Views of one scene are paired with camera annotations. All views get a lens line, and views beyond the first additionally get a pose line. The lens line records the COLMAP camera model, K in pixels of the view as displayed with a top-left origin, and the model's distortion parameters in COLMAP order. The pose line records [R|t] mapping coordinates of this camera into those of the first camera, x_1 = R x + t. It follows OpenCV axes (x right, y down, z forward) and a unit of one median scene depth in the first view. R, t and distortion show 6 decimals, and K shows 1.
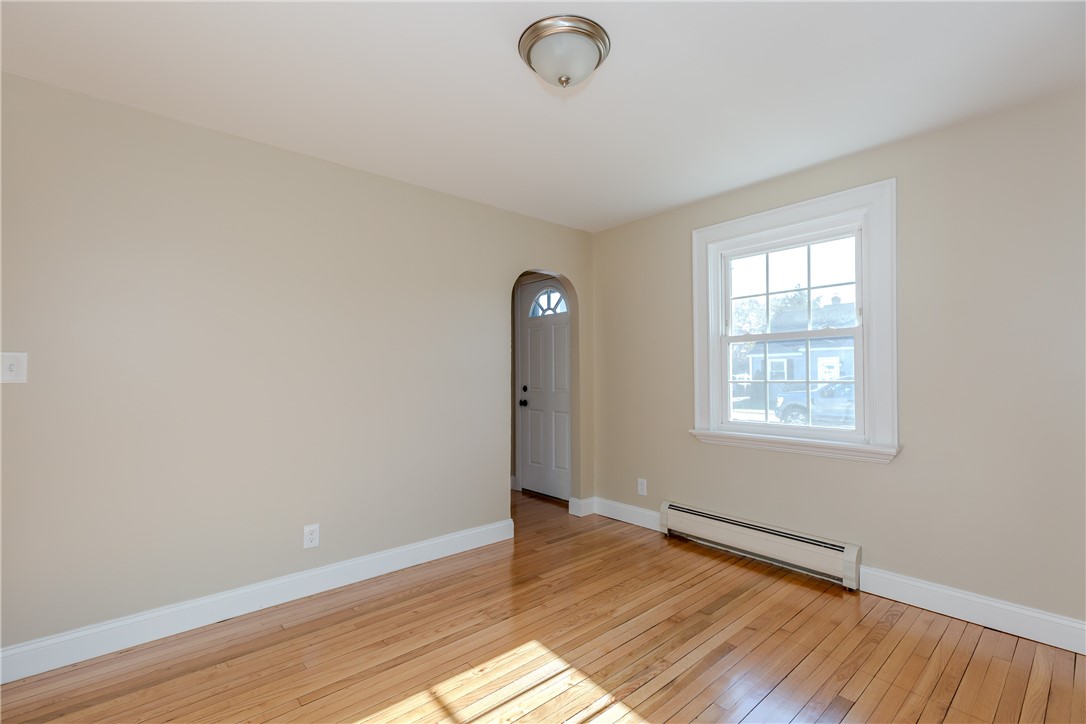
lens RADIAL K [[486.6, 0, 543.5], [0, 486.6, 370.1], [0, 0, 1]] dist [0.003020, 0.000131]
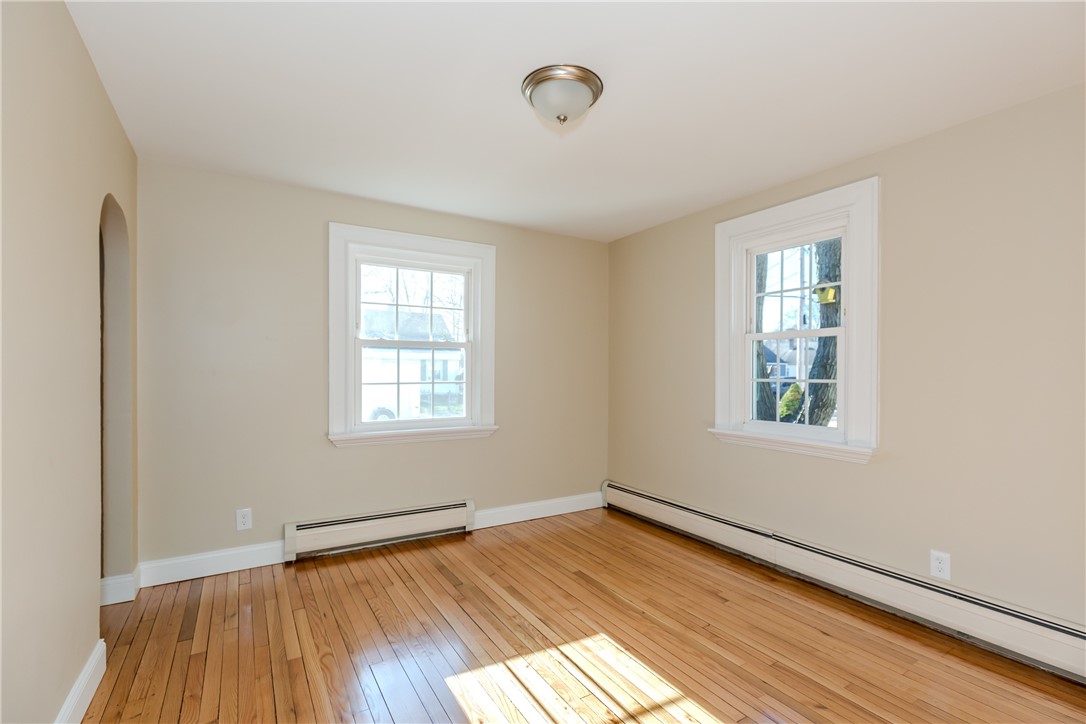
lens RADIAL K [[477.1, 0, 560.9], [0, 477.1, 377.2], [0, 0, 1]] dist [-0.000257, -0.000136]
pose [[0.170754, -0.001808, 0.985312, -0.651567], [-0.011307, 0.999929, 0.003794, 0.002454], [-0.985249, -0.011789, 0.170722, 0.510672]]
